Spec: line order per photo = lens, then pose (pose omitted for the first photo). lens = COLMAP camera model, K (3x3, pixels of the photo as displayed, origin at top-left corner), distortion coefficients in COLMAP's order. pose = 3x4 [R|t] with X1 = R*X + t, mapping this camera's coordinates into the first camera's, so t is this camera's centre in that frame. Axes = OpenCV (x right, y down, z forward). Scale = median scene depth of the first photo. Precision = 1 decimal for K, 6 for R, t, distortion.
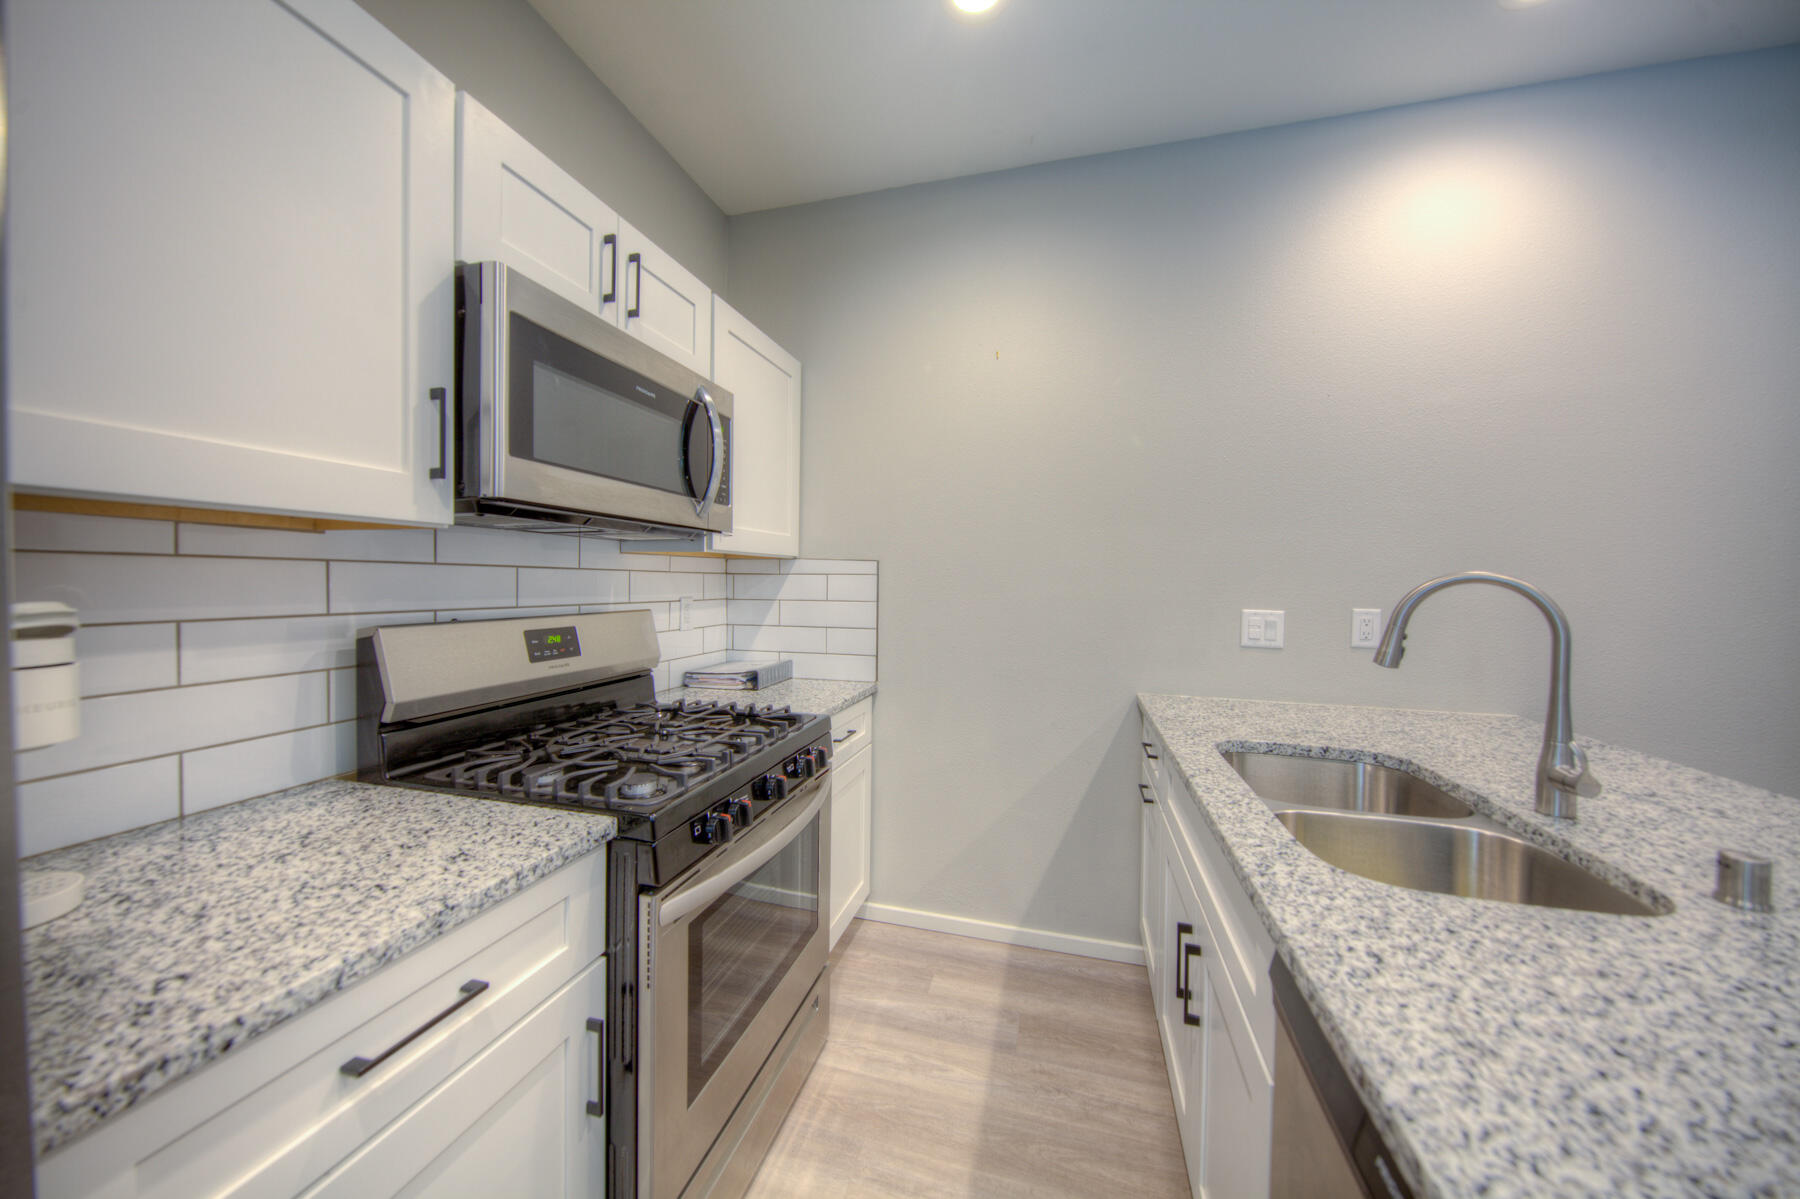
lens RADIAL K [[610.6, 0, 899.0], [0, 610.6, 591.6], [0, 0, 1]] dist [0.000348, -0.003896]
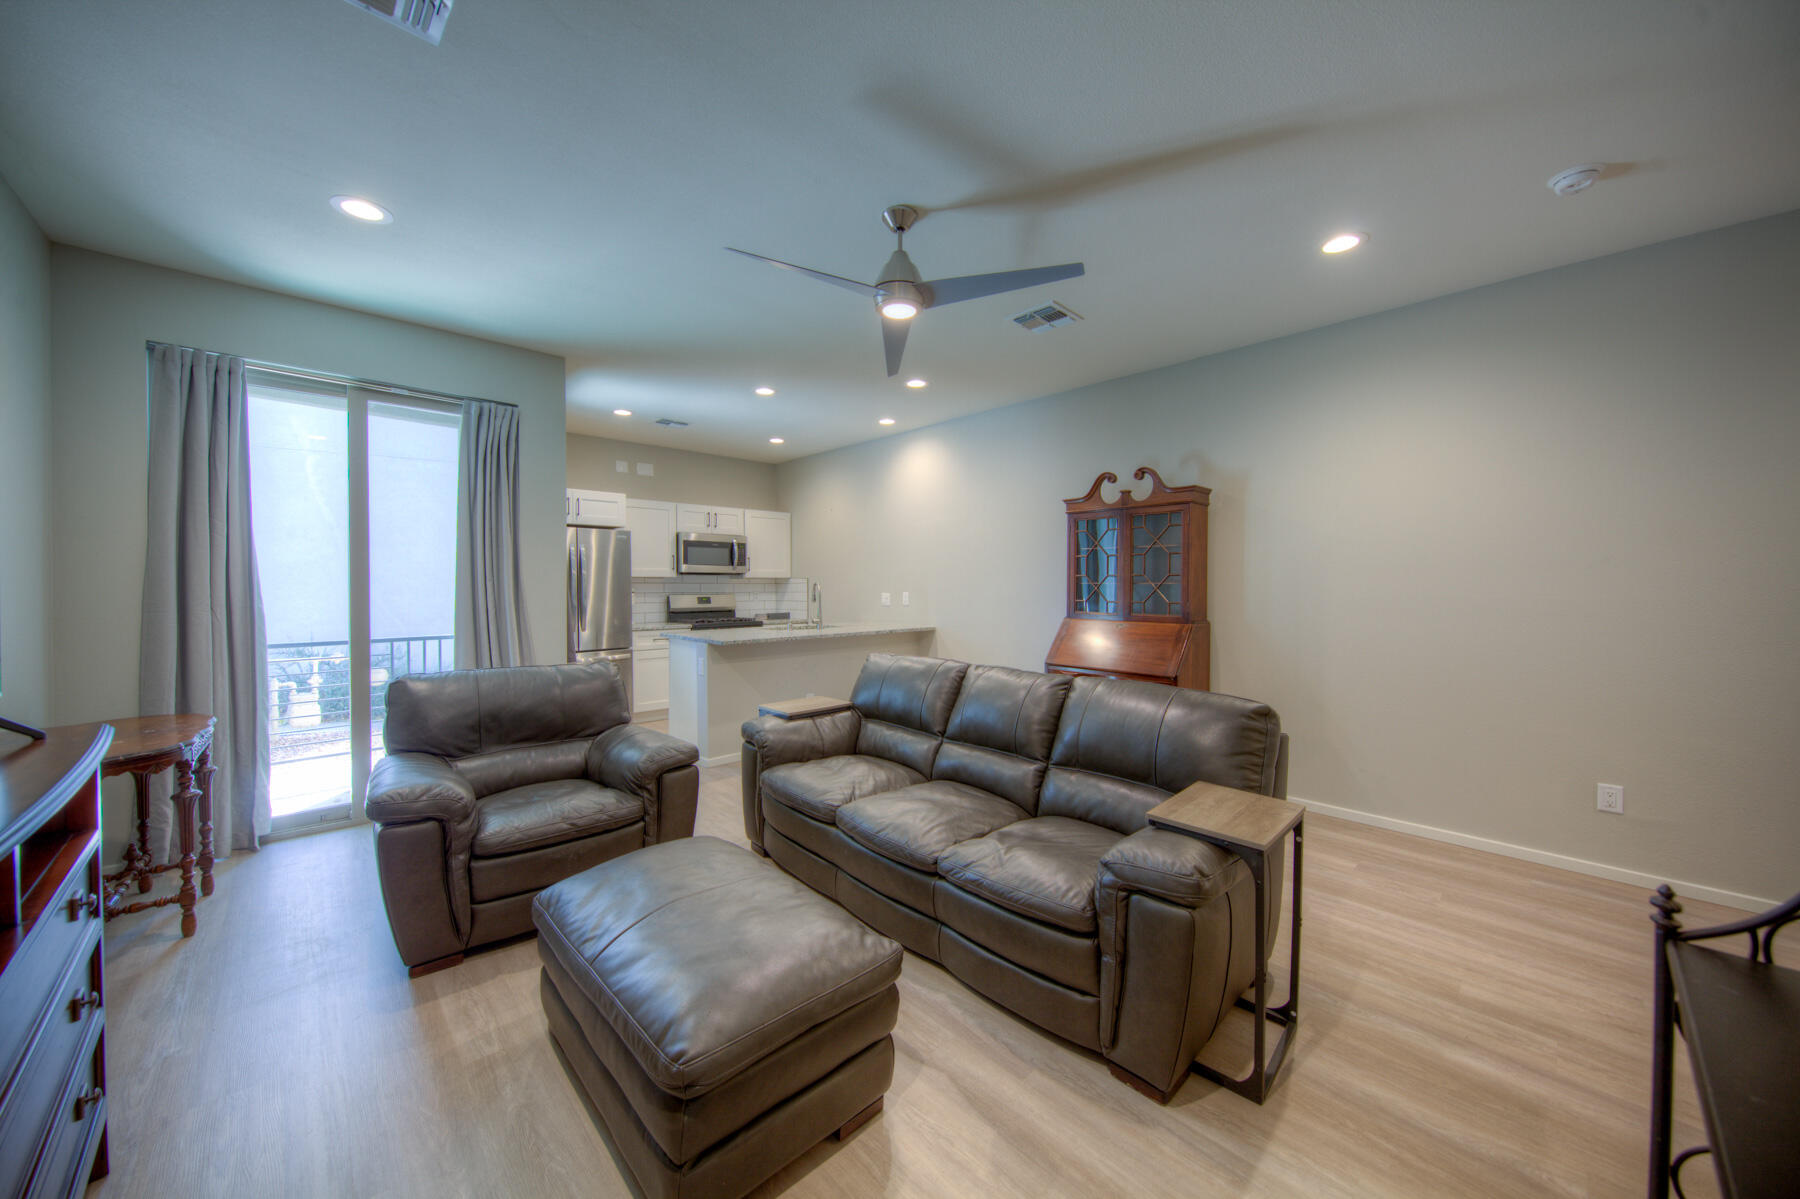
lens RADIAL K [[652.6, 0, 898.8], [0, 652.6, 607.4], [0, 0, 1]] dist [-0.009123, -0.000174]
pose [[0.857576, 0.009180, -0.514275, 3.155259], [0.000275, 0.999832, 0.018307, 0.050430], [0.514357, -0.015841, 0.857430, -2.391541]]
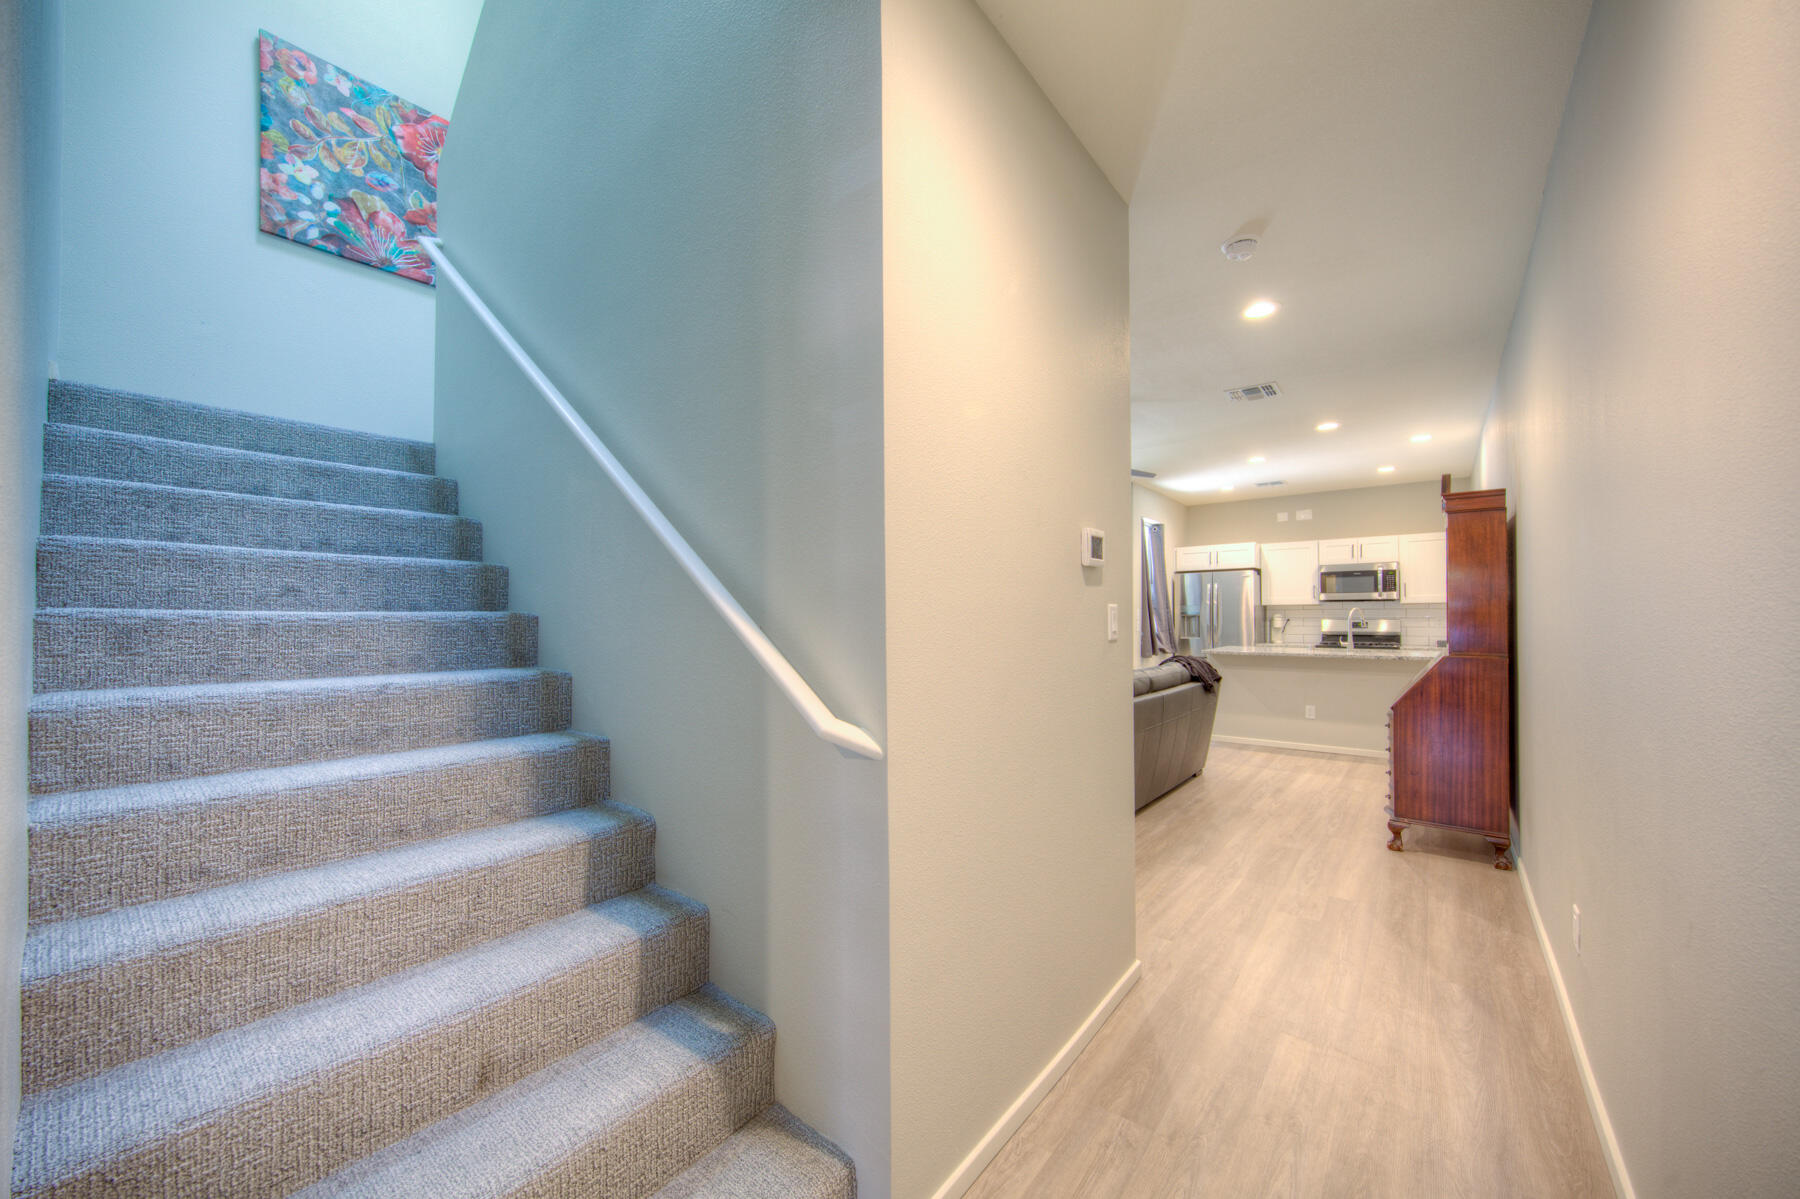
lens RADIAL K [[652.6, 0, 898.8], [0, 652.6, 607.4], [0, 0, 1]] dist [-0.009123, -0.000174]
pose [[-0.411392, -0.014083, -0.911350, 5.623949], [-0.013116, 0.999869, -0.009531, 0.038597], [0.911364, 0.008032, -0.411522, -0.198489]]
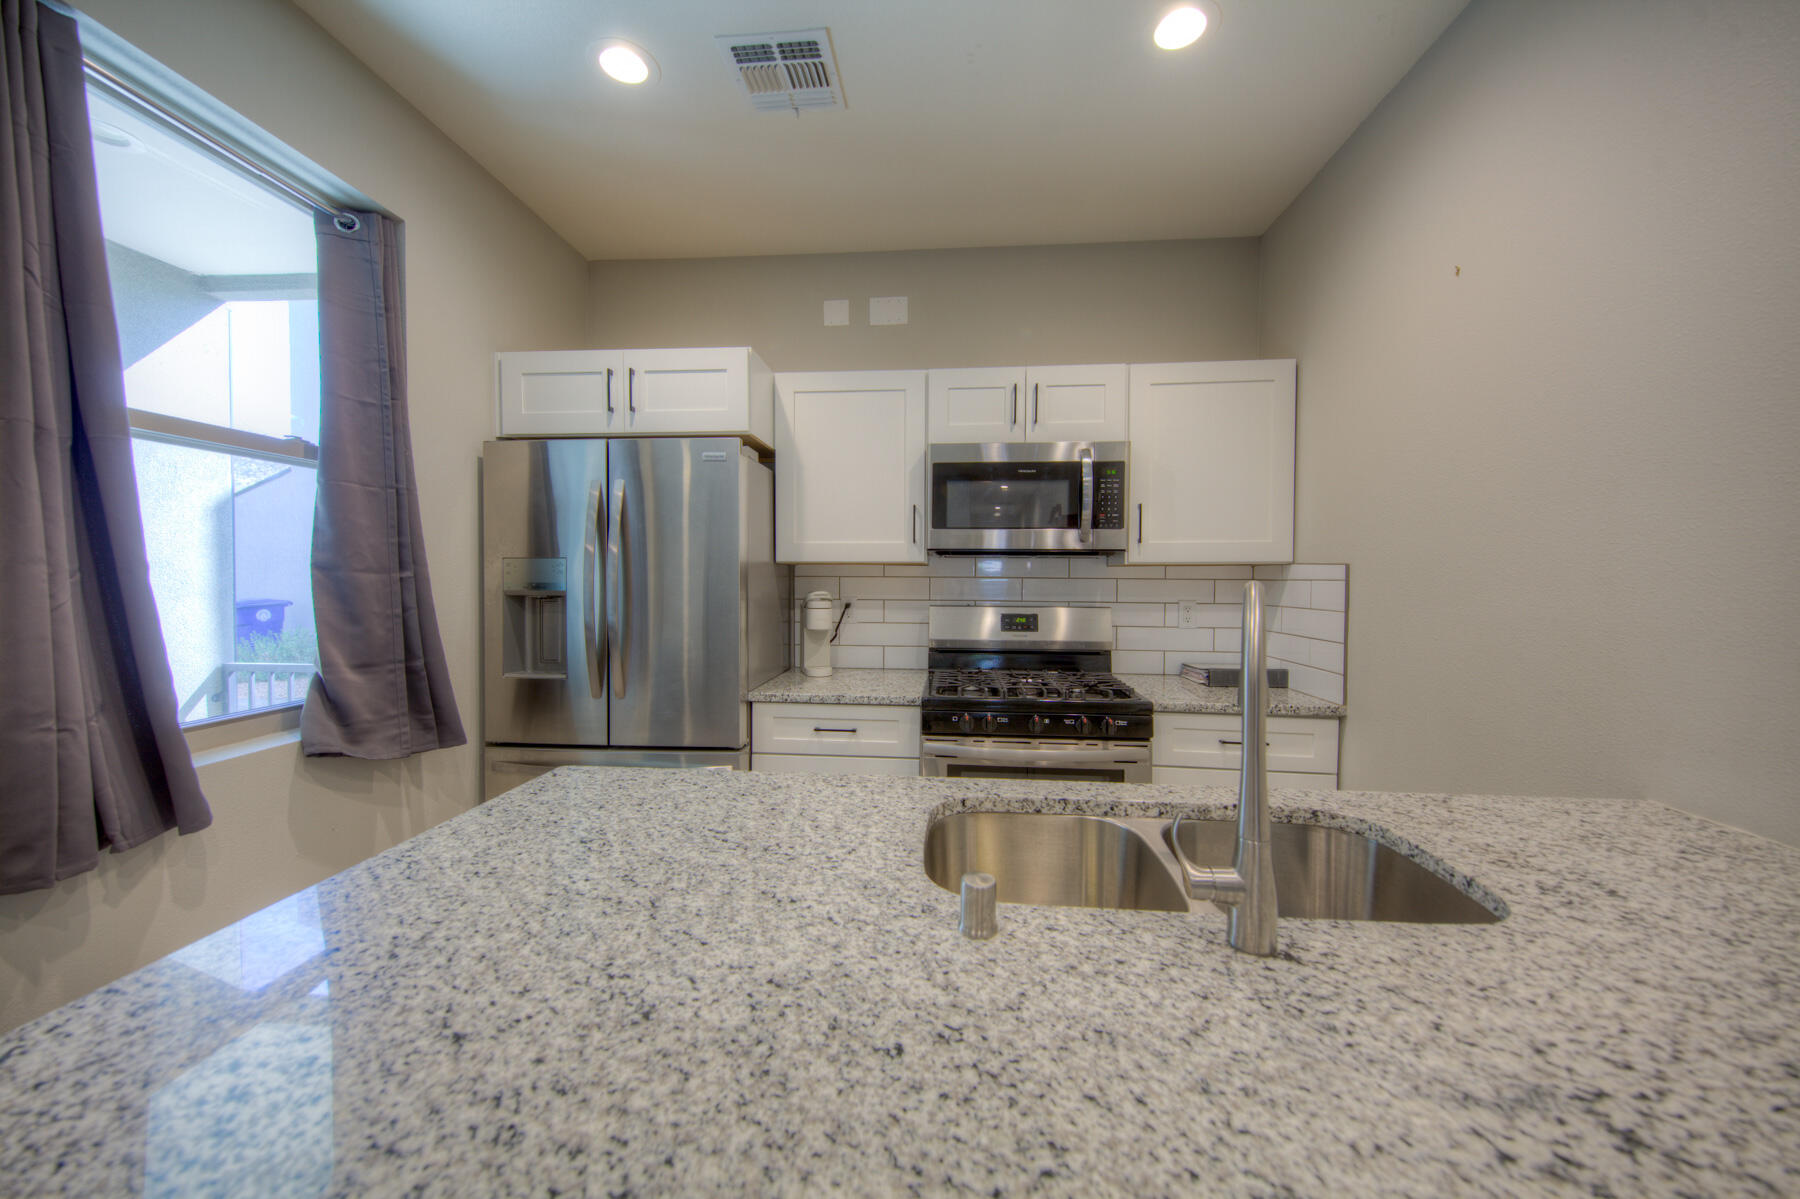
lens RADIAL K [[652.6, 0, 898.8], [0, 652.6, 607.4], [0, 0, 1]] dist [-0.009123, -0.000174]
pose [[0.176264, 0.038791, -0.983578, 1.210199], [-0.017747, 0.999186, 0.036226, -0.018827], [0.984183, 0.011070, 0.176809, 0.344609]]
